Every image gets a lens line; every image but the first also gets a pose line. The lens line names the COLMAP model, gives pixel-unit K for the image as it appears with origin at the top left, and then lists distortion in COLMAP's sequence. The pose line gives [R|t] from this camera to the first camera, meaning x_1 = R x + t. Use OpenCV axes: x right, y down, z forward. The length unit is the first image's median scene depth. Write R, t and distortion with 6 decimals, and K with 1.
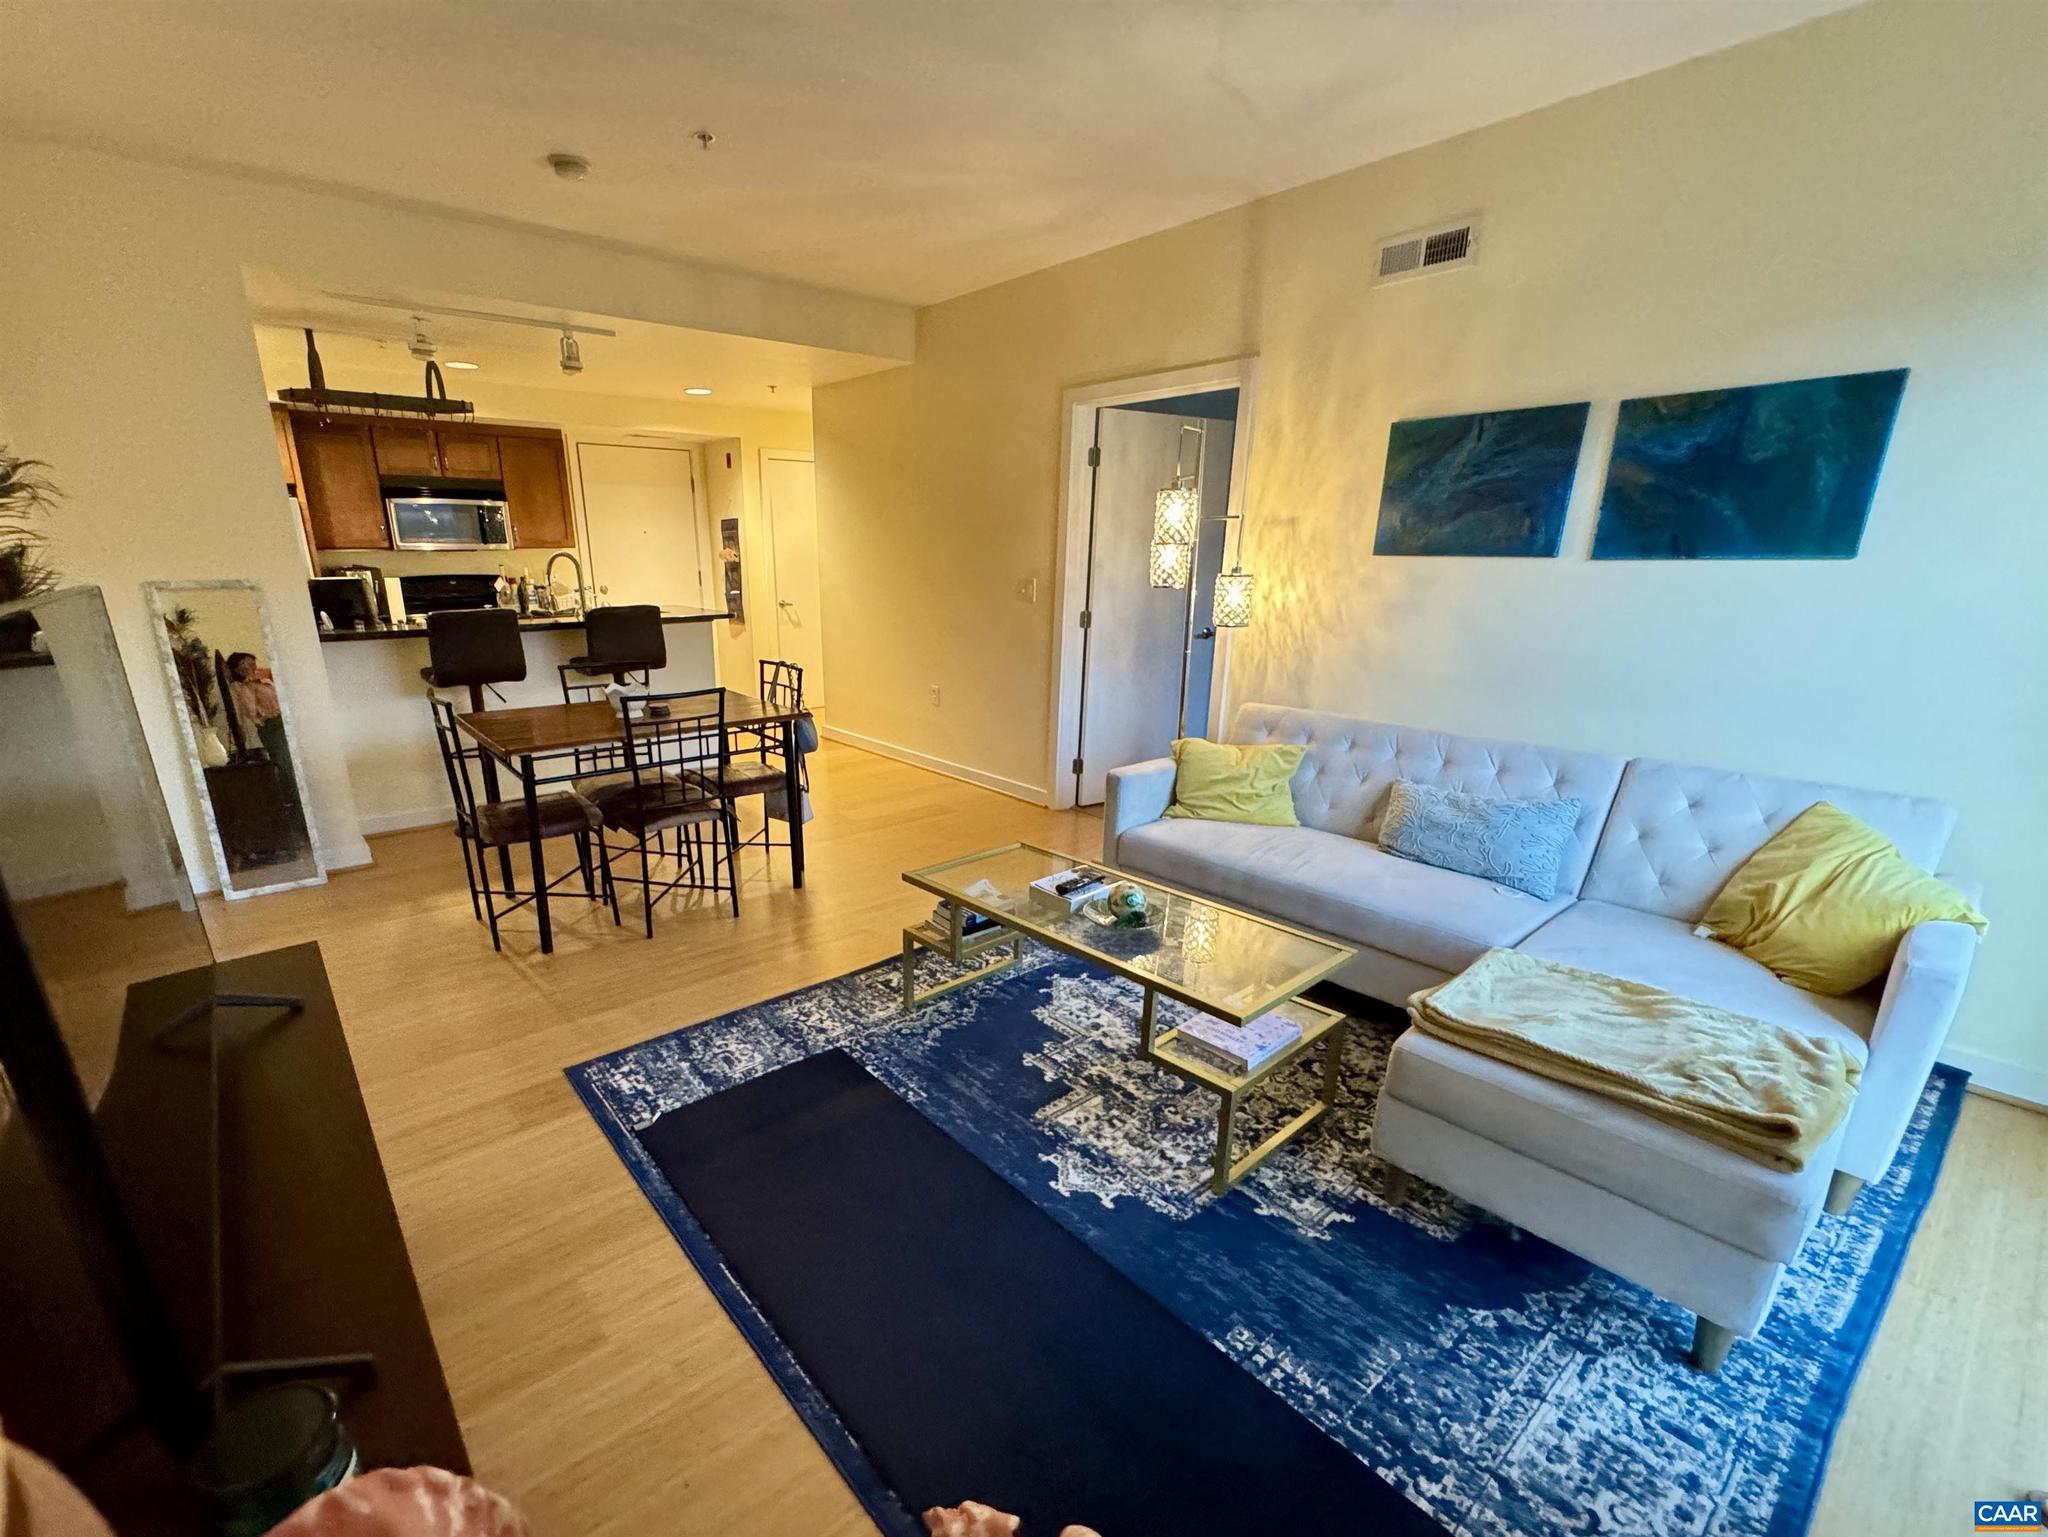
lens RADIAL K [[827.2, 0, 1010.3], [0, 827.2, 778.1], [0, 0, 1]] dist [-0.002564, 0.000152]
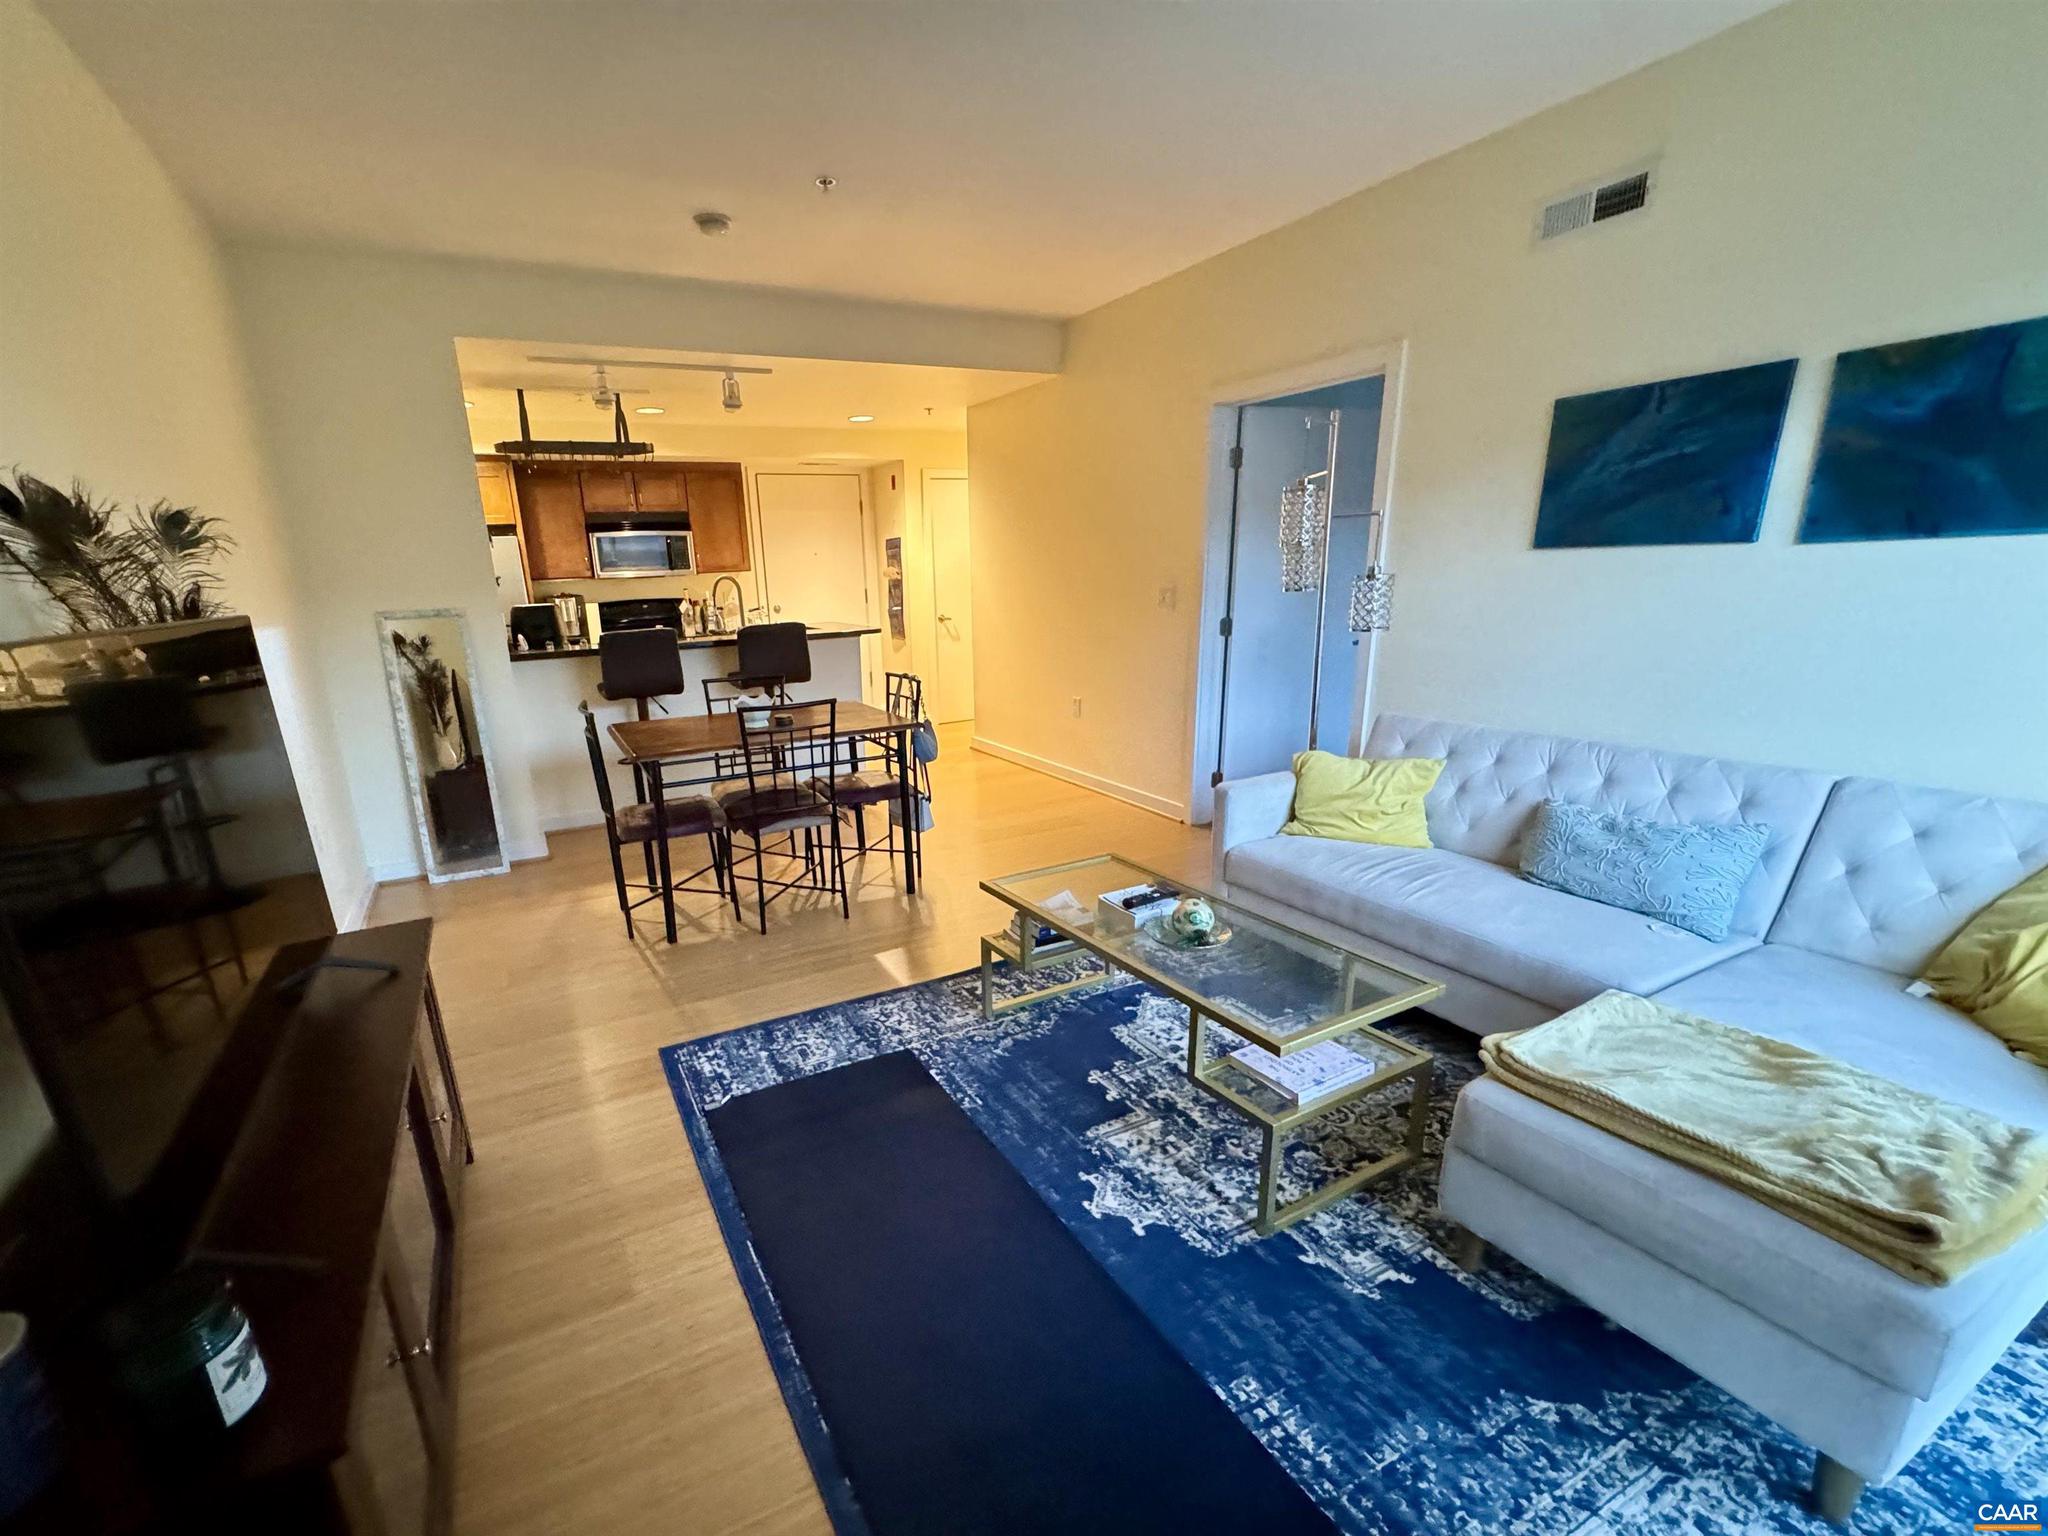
lens RADIAL K [[840.6, 0, 1021.5], [0, 840.6, 778.3], [0, 0, 1]] dist [-0.003006, 0.000485]
pose [[0.980033, 0.013502, -0.198375, 0.125644], [-0.016531, 0.999771, -0.013621, 0.002467], [0.198146, 0.016628, 0.980032, 0.003578]]
